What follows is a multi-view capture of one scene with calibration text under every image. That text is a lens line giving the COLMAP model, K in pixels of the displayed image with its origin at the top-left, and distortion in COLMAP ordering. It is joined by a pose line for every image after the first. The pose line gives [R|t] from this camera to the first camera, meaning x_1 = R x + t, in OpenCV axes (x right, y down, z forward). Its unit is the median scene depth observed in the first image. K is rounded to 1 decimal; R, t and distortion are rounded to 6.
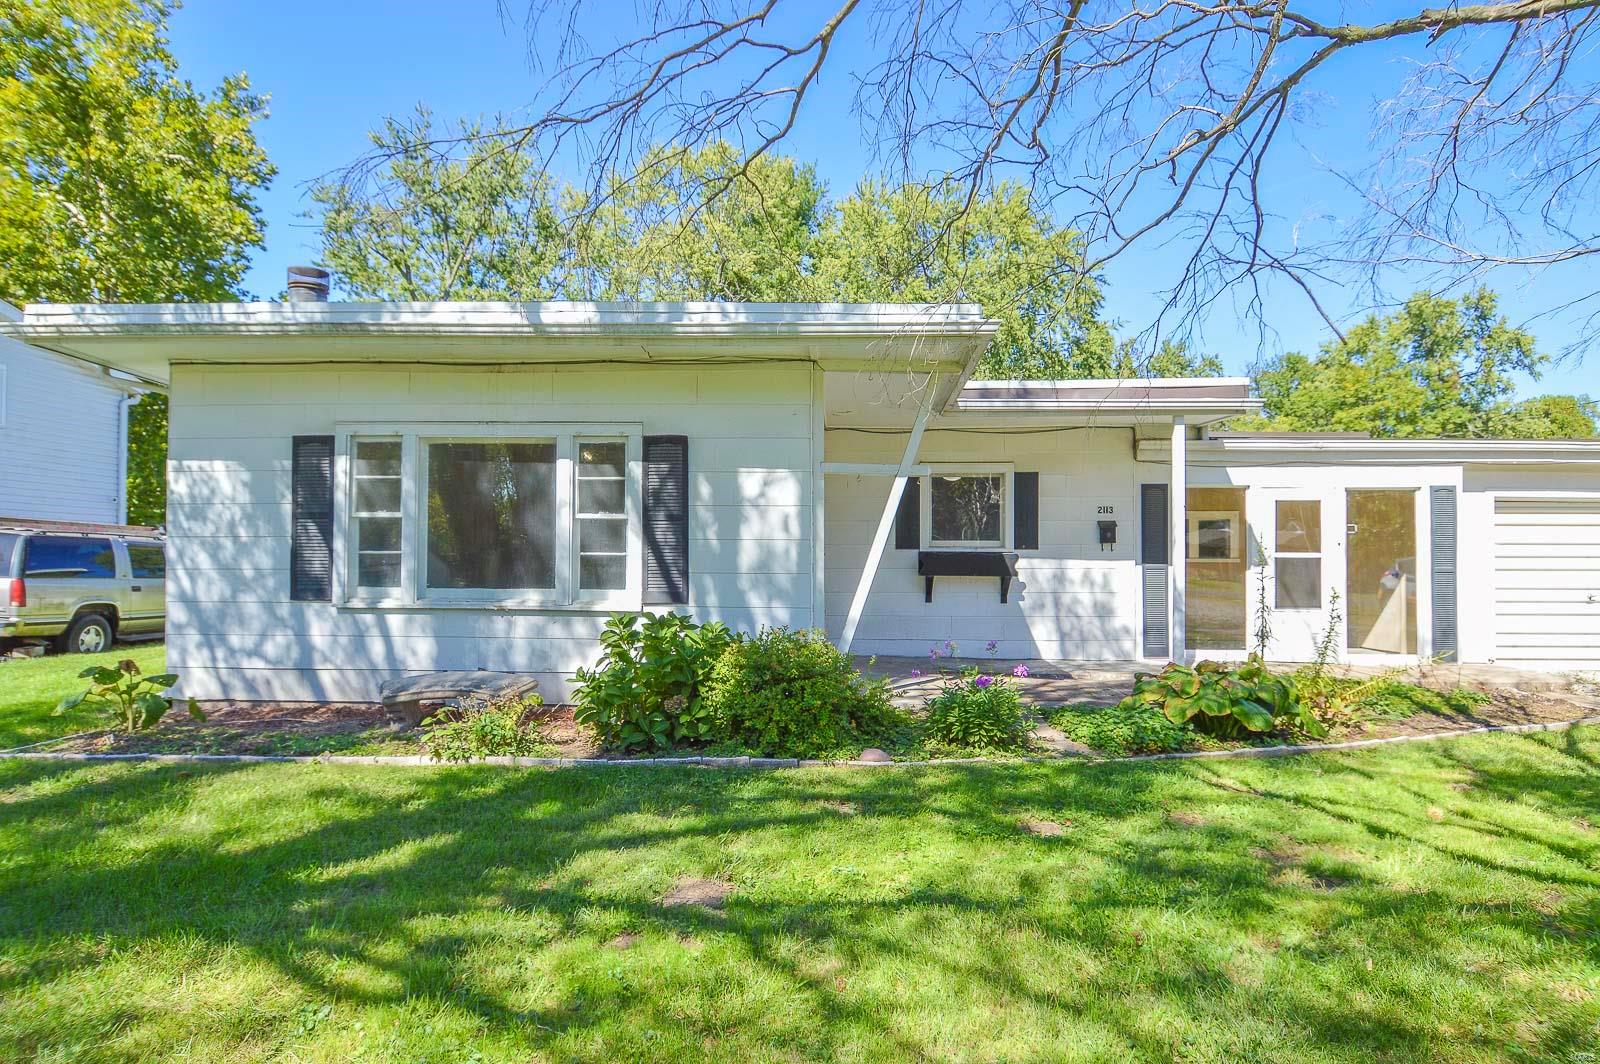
lens RADIAL K [[851.3, 0, 805.7], [0, 851.3, 539.0], [0, 0, 1]] dist [0.001932, -0.011374]
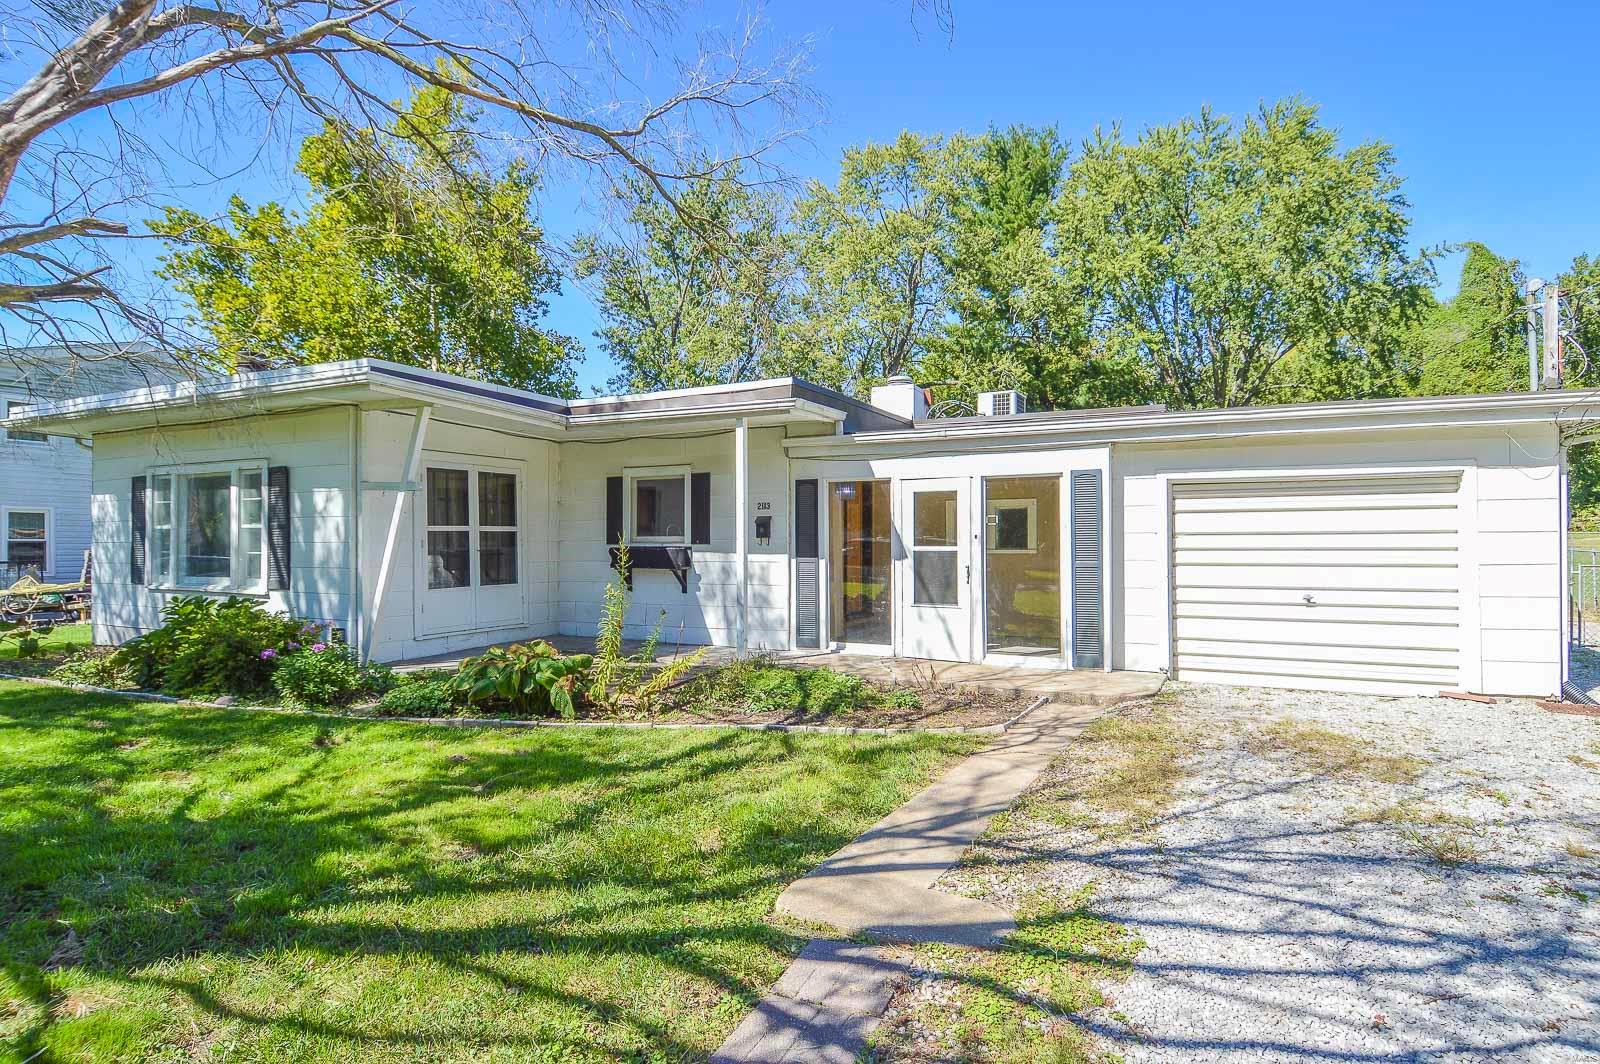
lens RADIAL K [[851.3, 0, 806.4], [0, 851.3, 539.6], [0, 0, 1]] dist [0.001932, -0.011374]
pose [[0.913597, -0.007510, -0.406551, 1.148910], [0.015740, 0.999733, 0.016903, -0.013496], [0.406315, -0.021841, 0.913472, 0.085401]]
